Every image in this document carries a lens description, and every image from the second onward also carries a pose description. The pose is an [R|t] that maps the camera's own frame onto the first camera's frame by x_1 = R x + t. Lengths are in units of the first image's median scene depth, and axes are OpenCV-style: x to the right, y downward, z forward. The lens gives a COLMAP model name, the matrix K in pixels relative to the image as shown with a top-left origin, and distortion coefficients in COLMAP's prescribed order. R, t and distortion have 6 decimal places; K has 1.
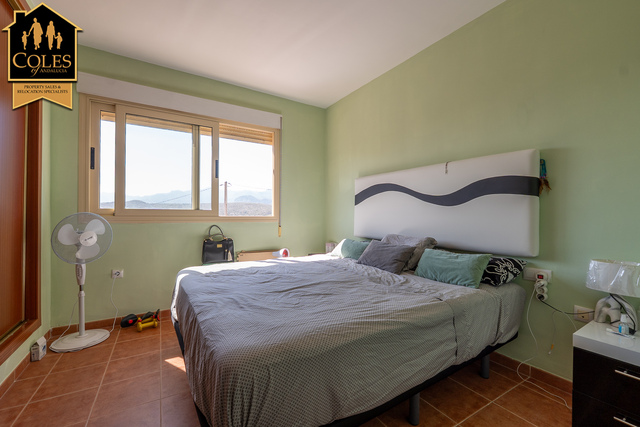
lens RADIAL K [[269.3, 0, 320.0], [0, 269.3, 213.5], [0, 0, 1]] dist [-0.000241, 0.000243]
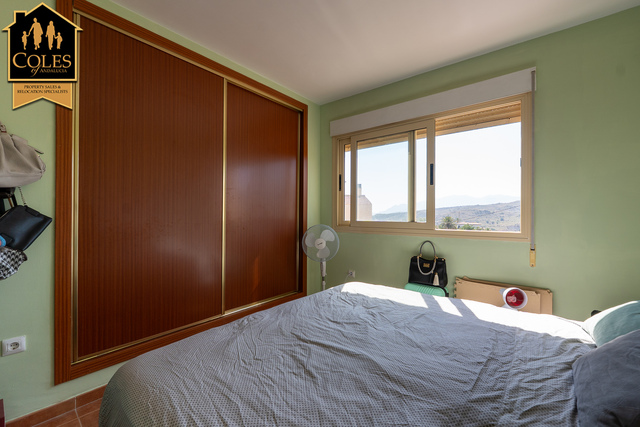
lens RADIAL K [[269.3, 0, 320.0], [0, 269.3, 213.5], [0, 0, 1]] dist [-0.000241, 0.000243]
pose [[0.317097, -0.002705, -0.948389, 0.318699], [0.003199, 0.999993, -0.001783, -0.041613], [0.948388, -0.002469, 0.317103, 0.401172]]
